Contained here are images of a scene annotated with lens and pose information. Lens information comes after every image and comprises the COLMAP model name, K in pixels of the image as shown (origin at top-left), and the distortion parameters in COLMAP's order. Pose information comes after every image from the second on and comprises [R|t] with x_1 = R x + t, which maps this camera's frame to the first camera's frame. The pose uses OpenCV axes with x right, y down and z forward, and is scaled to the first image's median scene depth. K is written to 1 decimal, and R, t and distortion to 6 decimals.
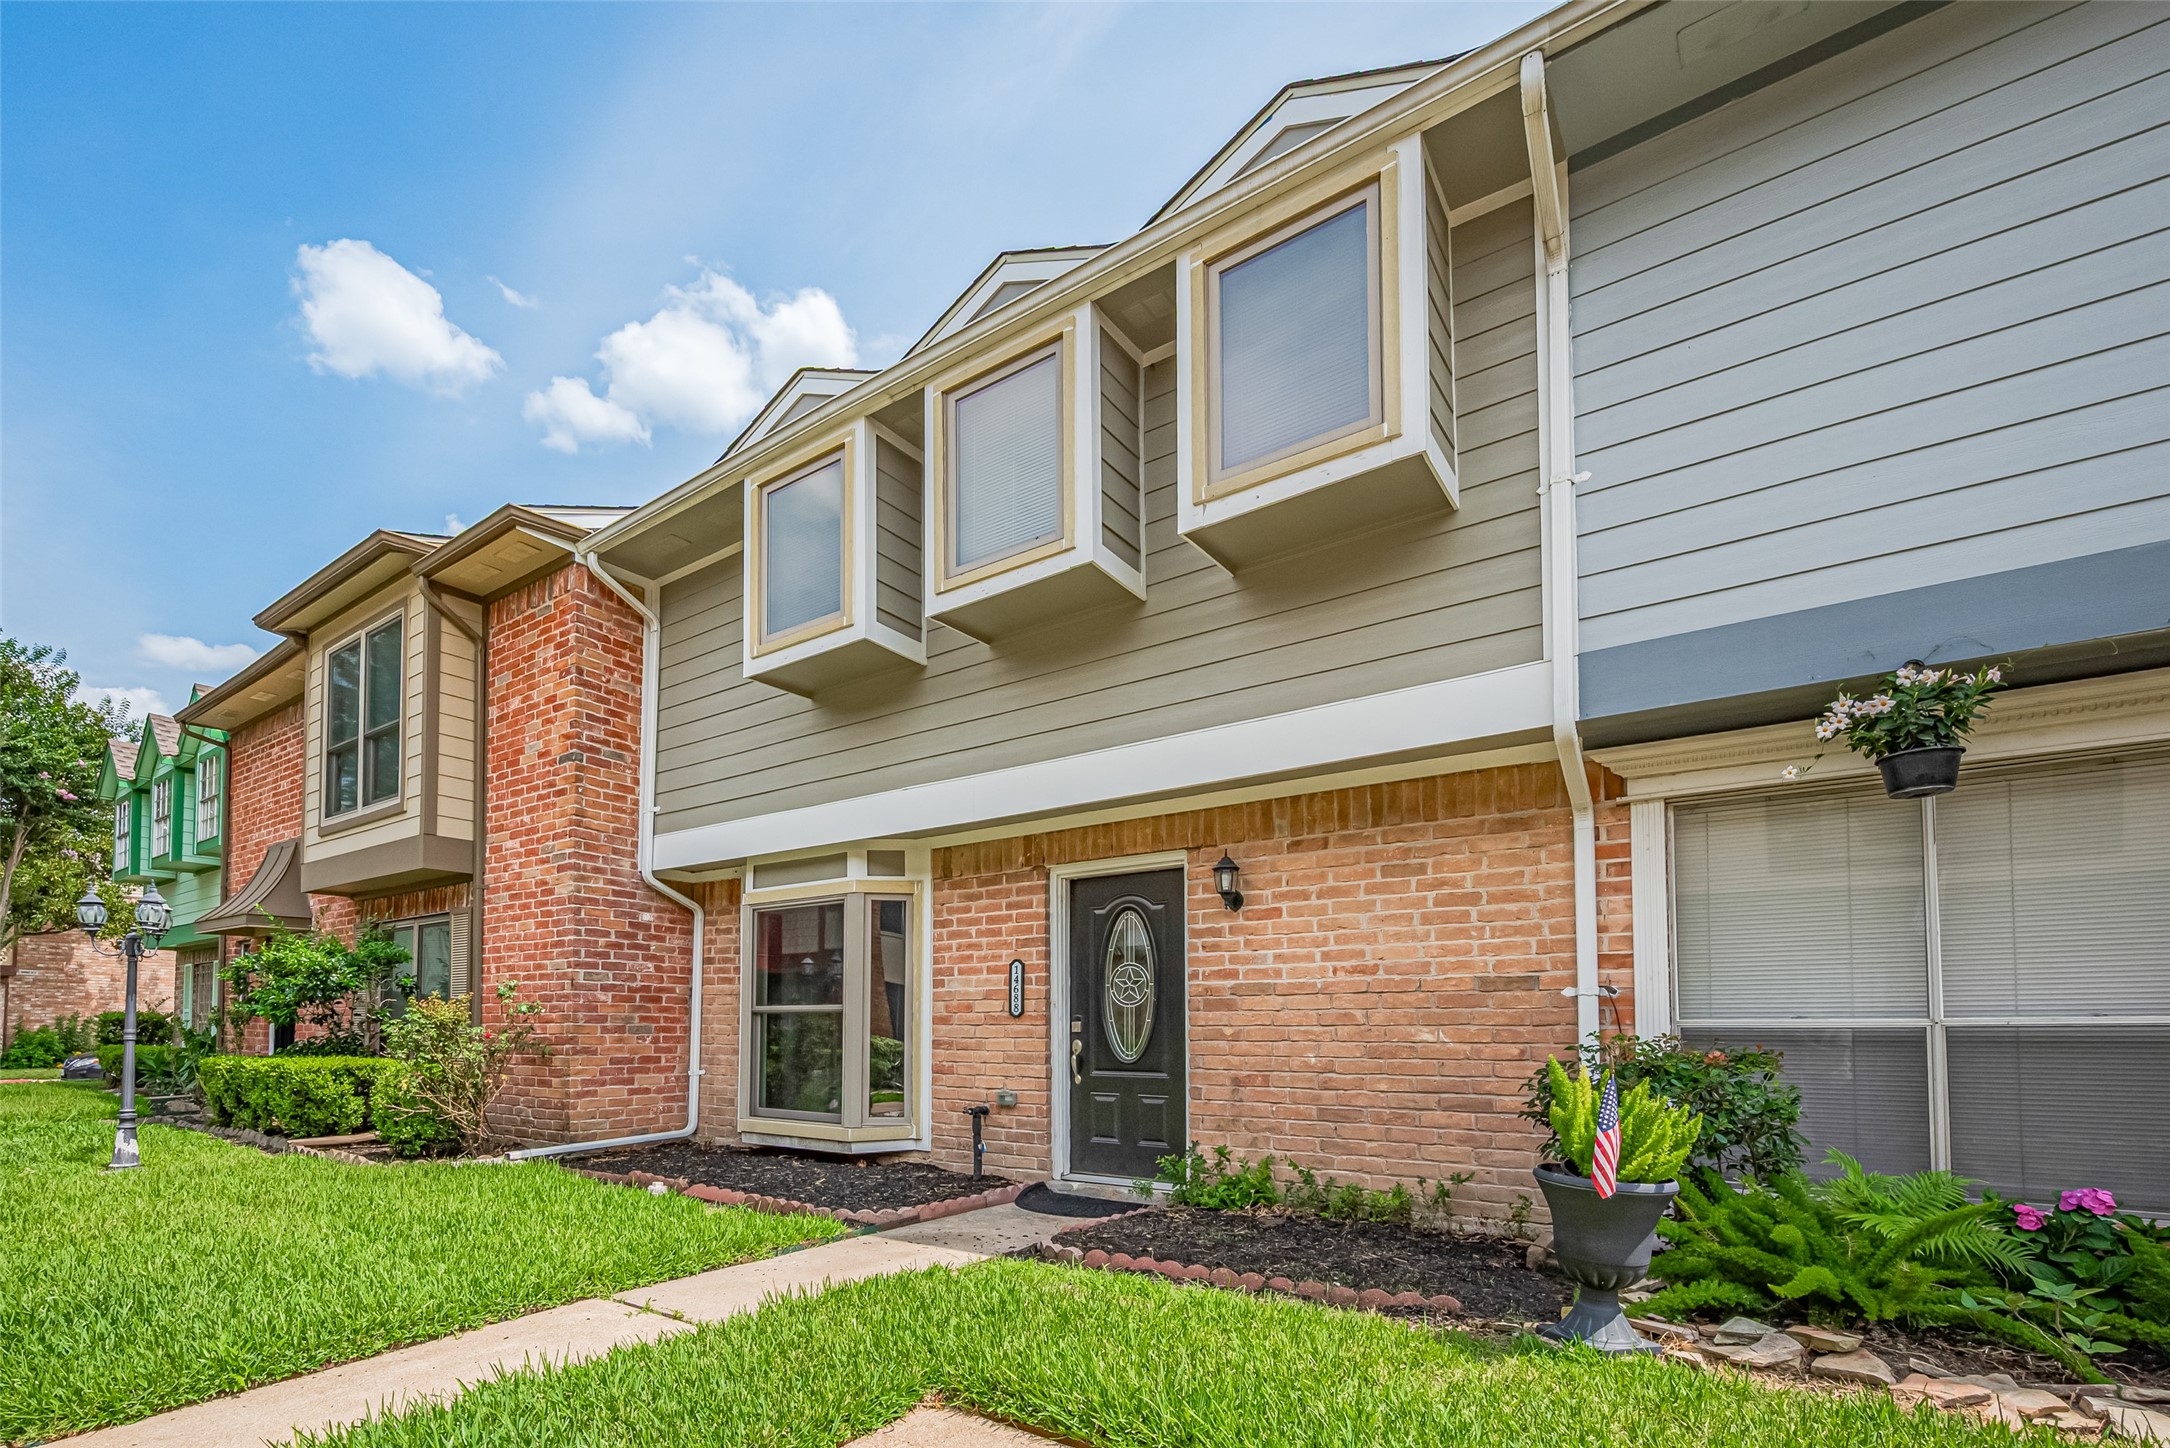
lens RADIAL K [[861.7, 0, 1067.1], [0, 861.7, 737.1], [0, 0, 1]] dist [-0.003120, 0.001202]
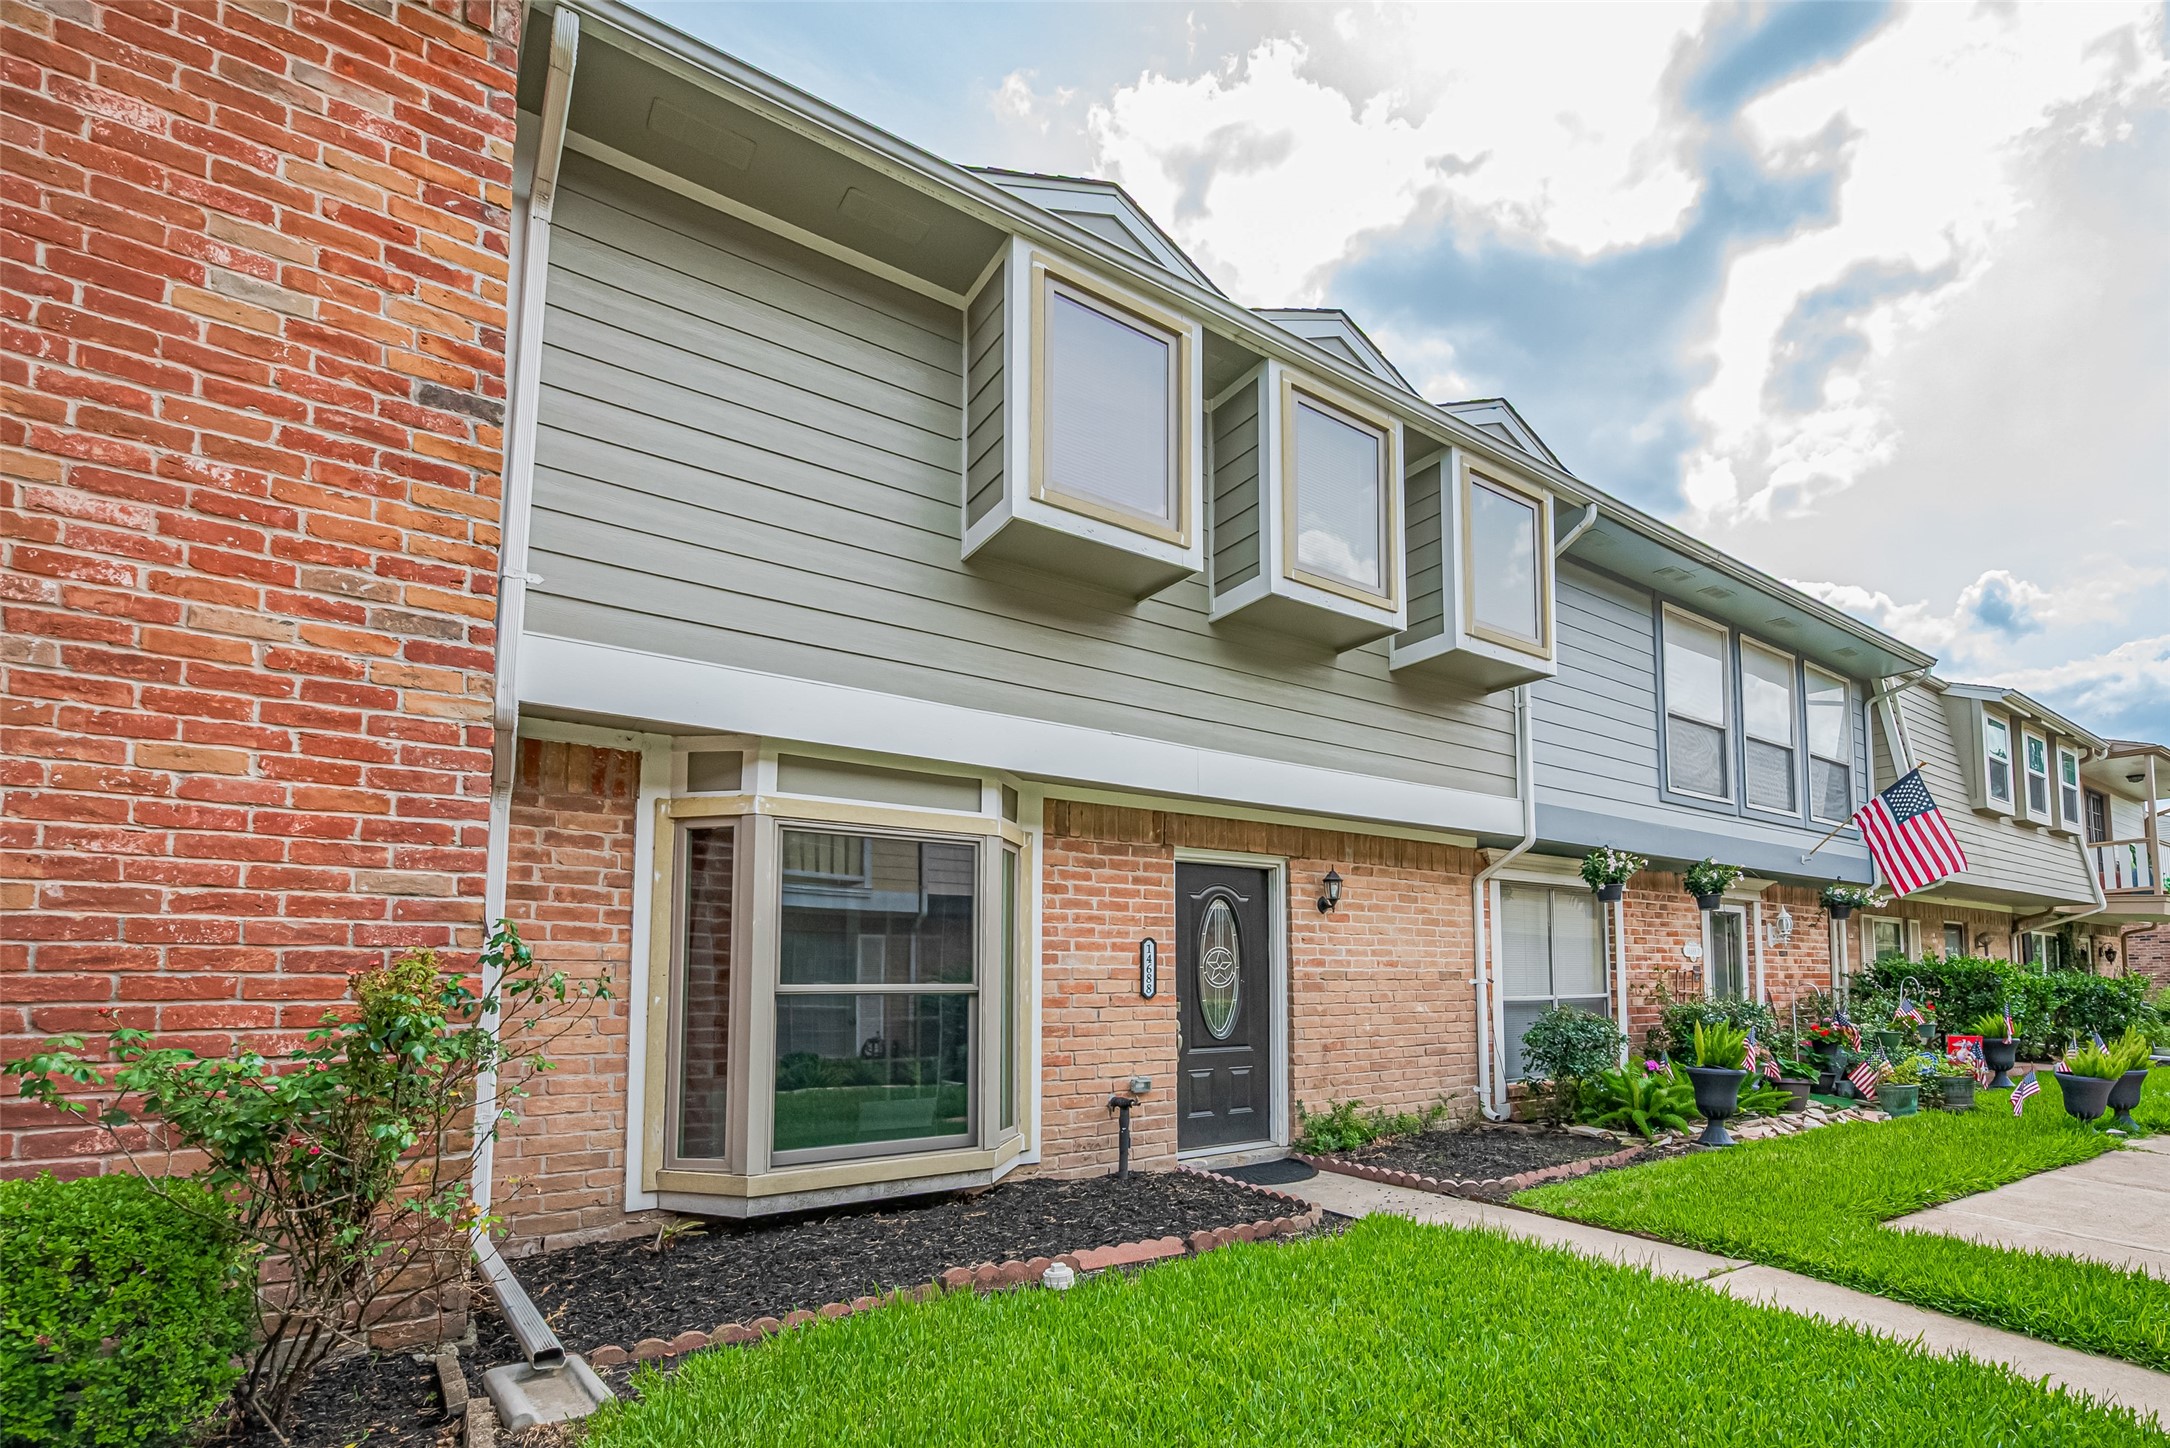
lens RADIAL K [[861.7, 0, 1089.5], [0, 861.7, 691.8], [0, 0, 1]] dist [-0.003120, 0.001202]
pose [[0.424046, 0.292718, 0.857031, -0.999854], [-0.281247, 0.942099, -0.182616, 0.195167], [-0.860863, -0.163600, 0.481819, 0.643760]]
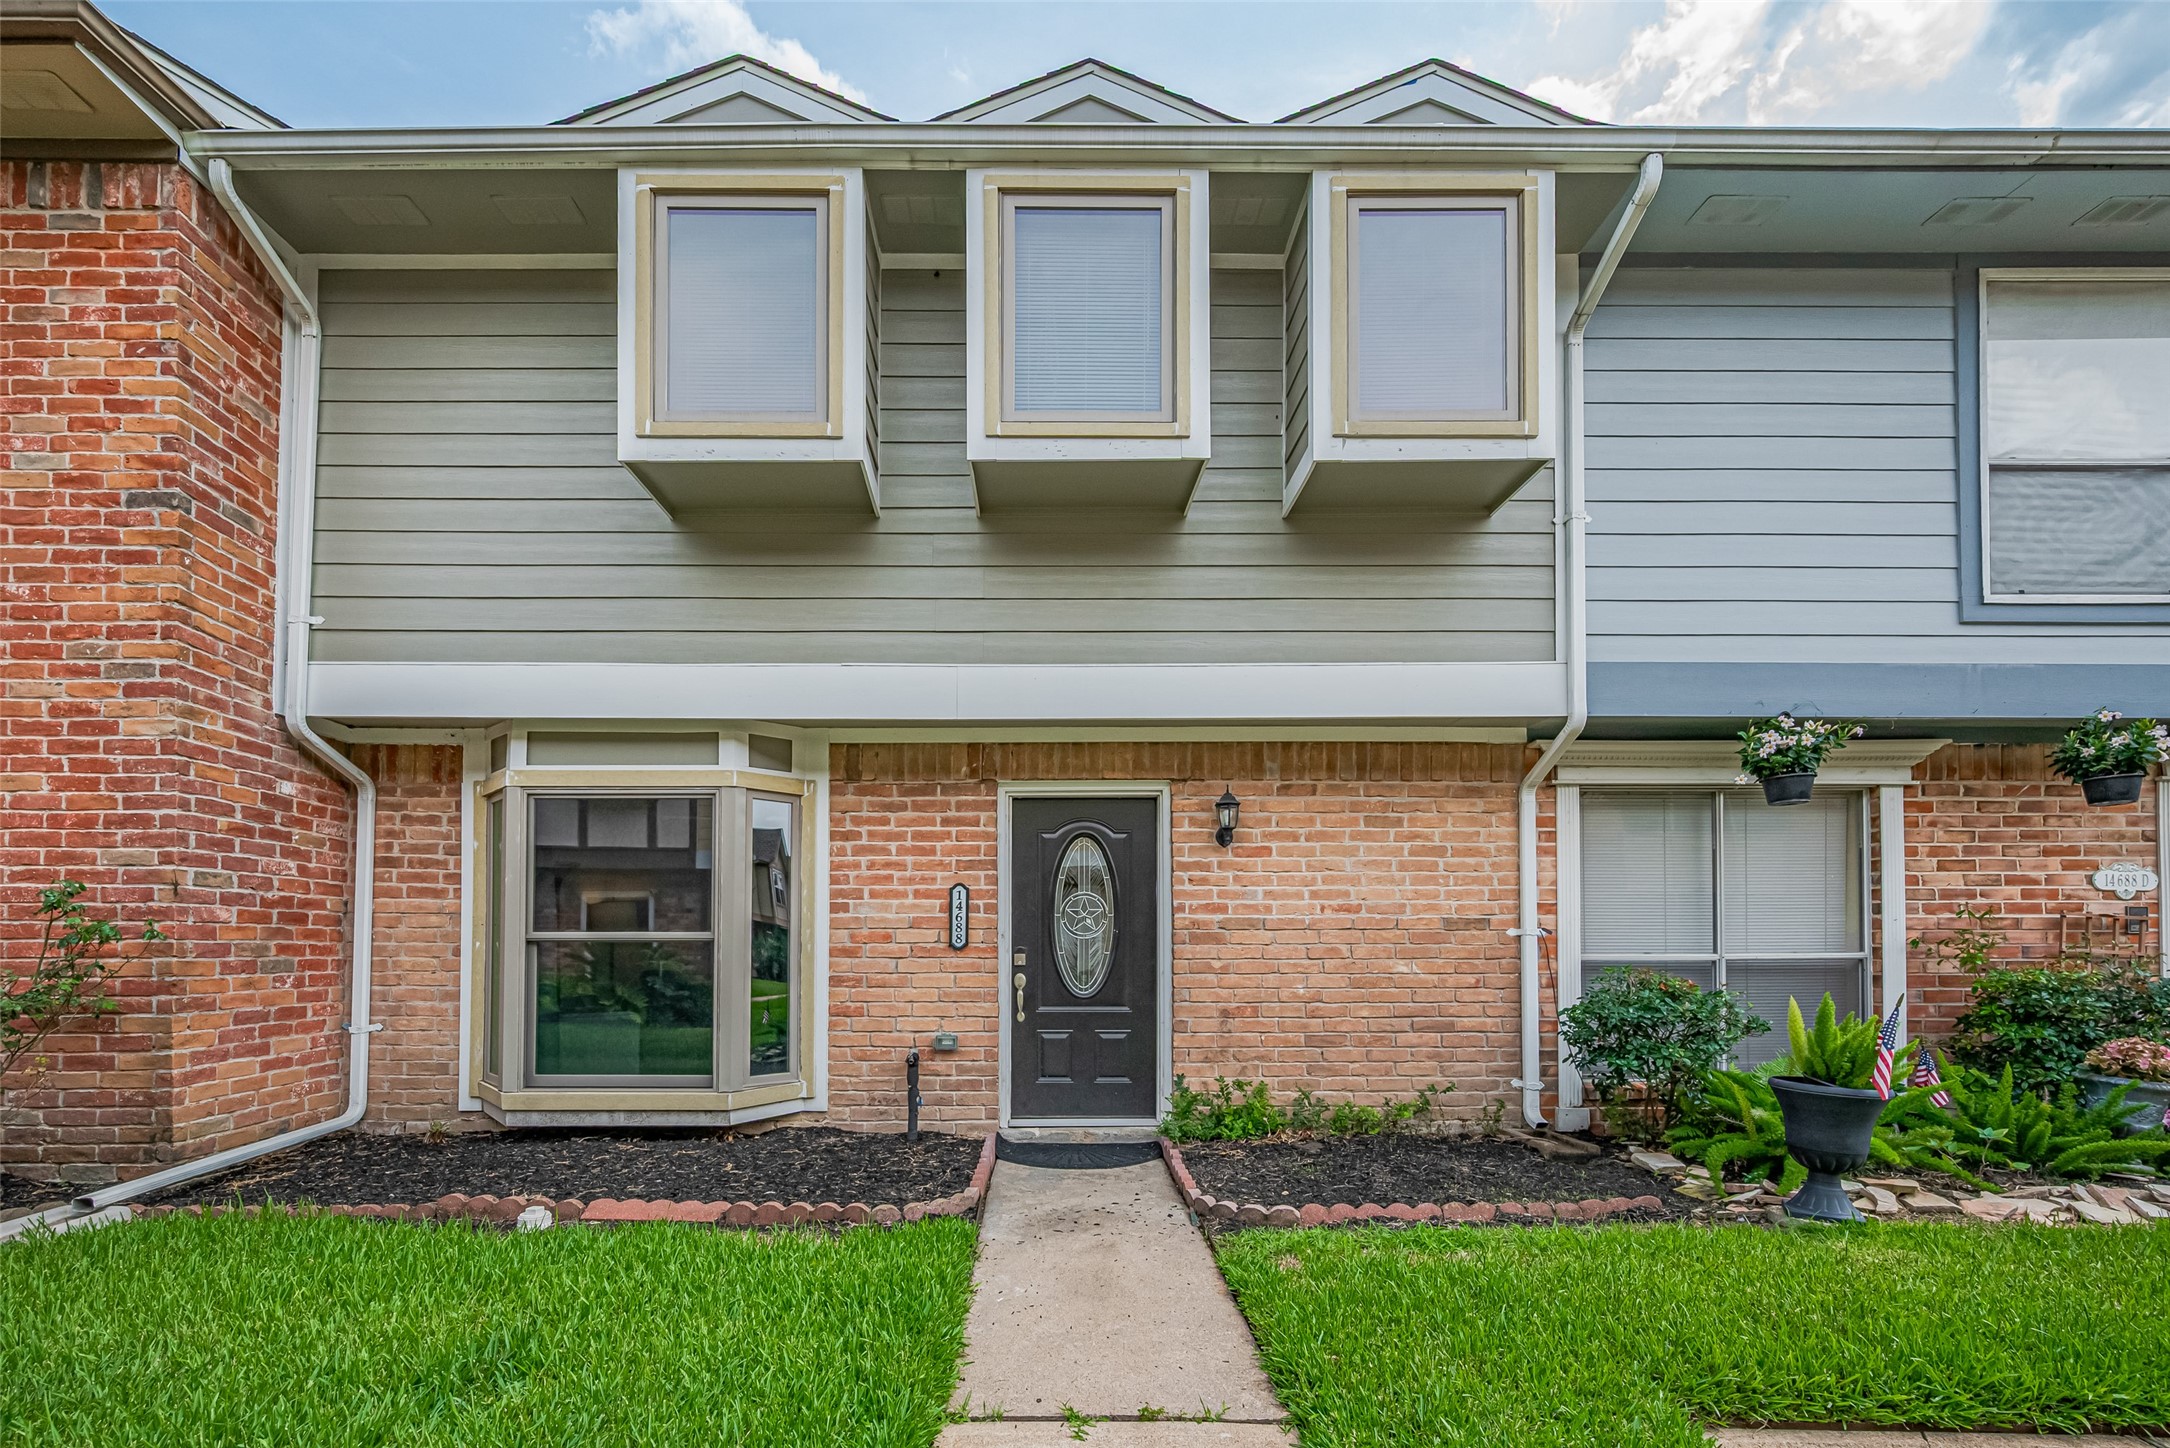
lens RADIAL K [[809.6, 0, 1067.6], [0, 809.6, 734.9], [0, 0, 1]] dist [-0.002755, 0.000231]
pose [[0.835217, 0.139763, 0.531864, -0.423312], [-0.175102, 0.984416, 0.016289, 0.079420], [-0.521299, -0.106735, 0.846673, 0.272699]]
